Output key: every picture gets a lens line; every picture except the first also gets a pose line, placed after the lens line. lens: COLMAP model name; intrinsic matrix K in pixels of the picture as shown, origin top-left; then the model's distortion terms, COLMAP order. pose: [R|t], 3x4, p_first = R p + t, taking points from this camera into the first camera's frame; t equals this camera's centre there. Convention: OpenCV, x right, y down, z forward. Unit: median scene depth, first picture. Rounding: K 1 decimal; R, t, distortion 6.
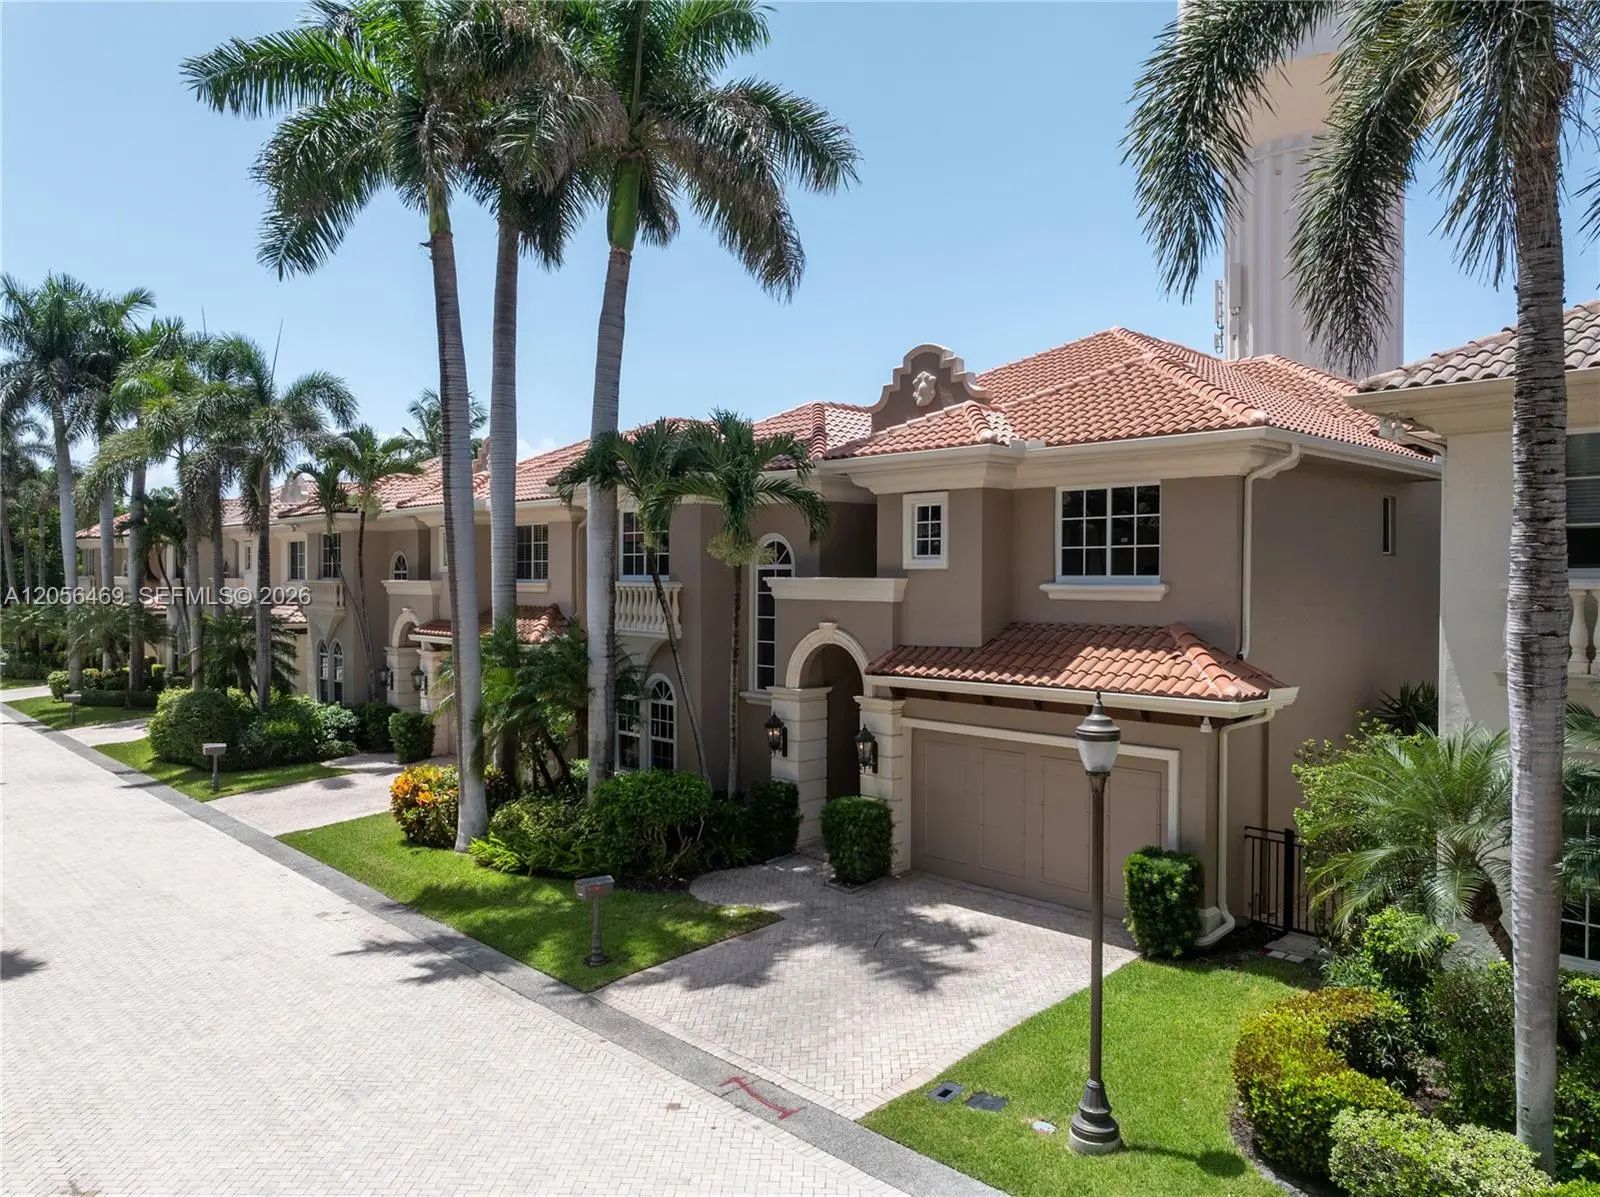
lens RADIAL K [[1118.8, 0, 814.0], [0, 1118.8, 594.7], [0, 0, 1]] dist [0.029881, -0.004191]
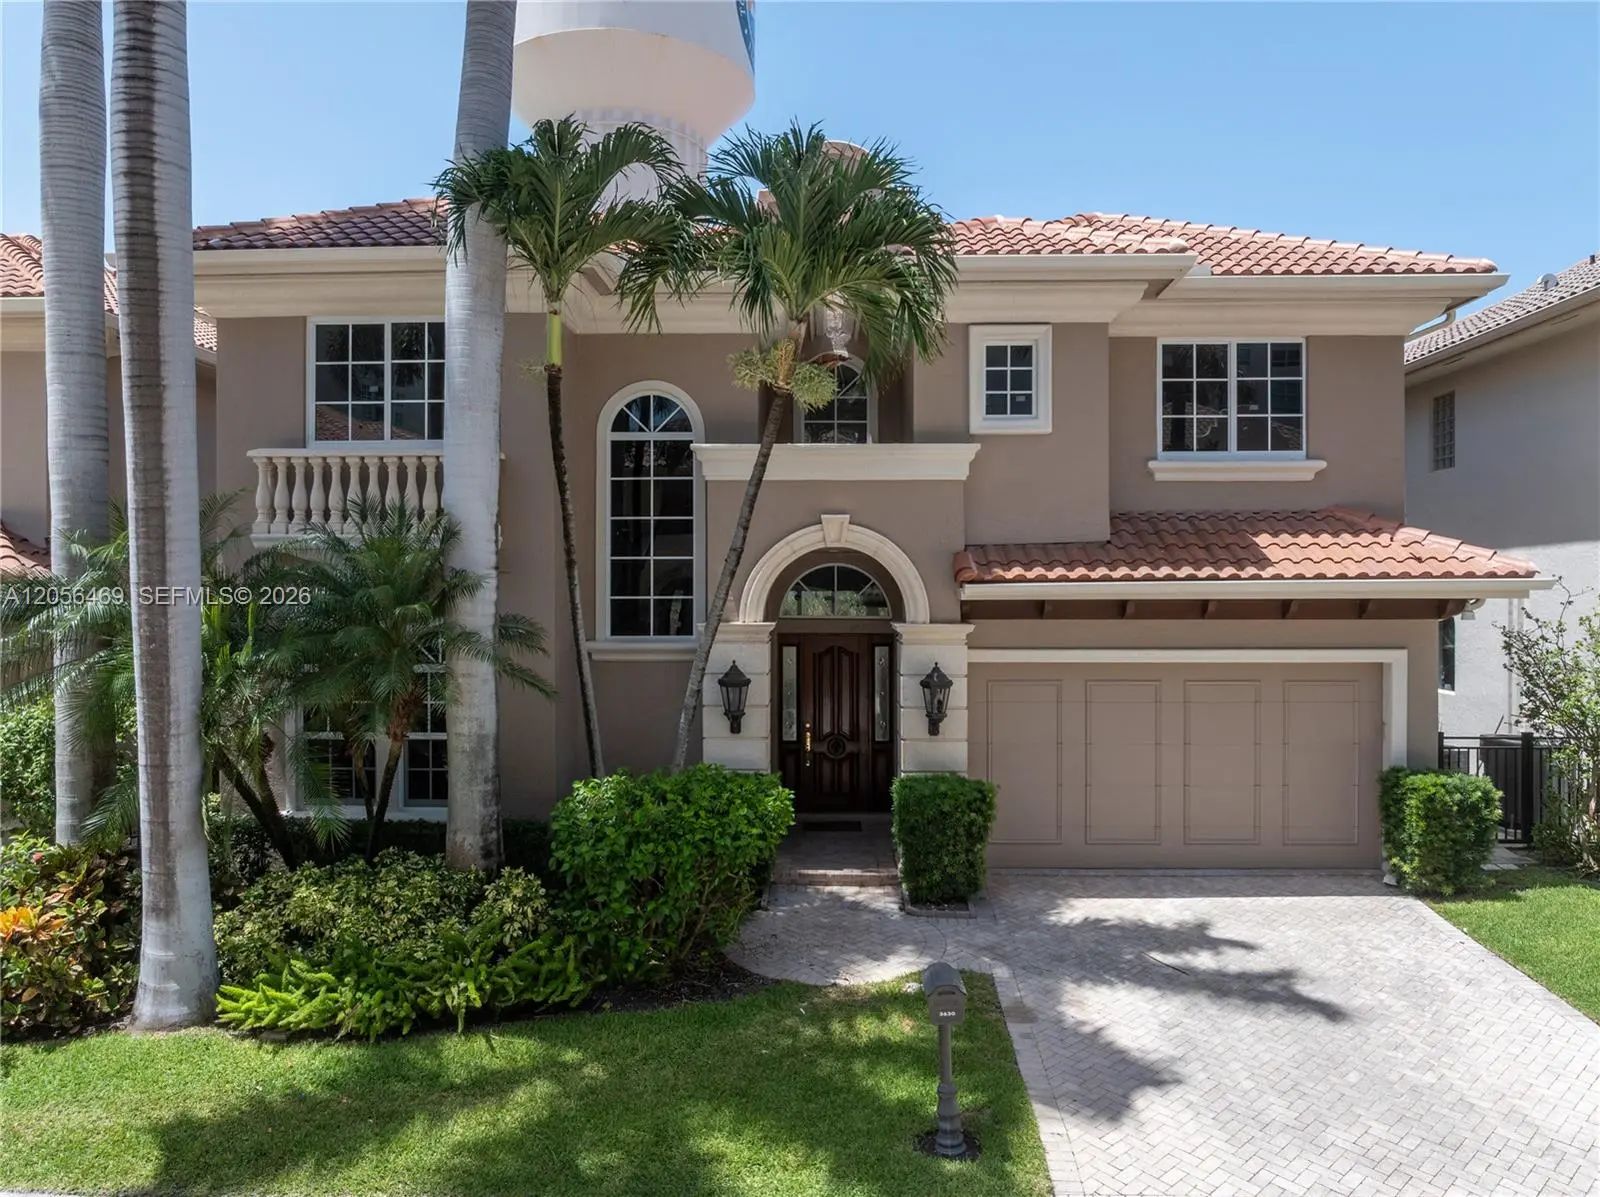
lens RADIAL K [[1118.8, 0, 858.0], [0, 1118.8, 592.2], [0, 0, 1]] dist [0.029881, -0.004191]
pose [[0.720055, -0.002645, 0.693911, -0.494562], [0.013175, 0.999865, -0.009860, 0.089063], [-0.693791, 0.016242, 0.719993, 0.606132]]
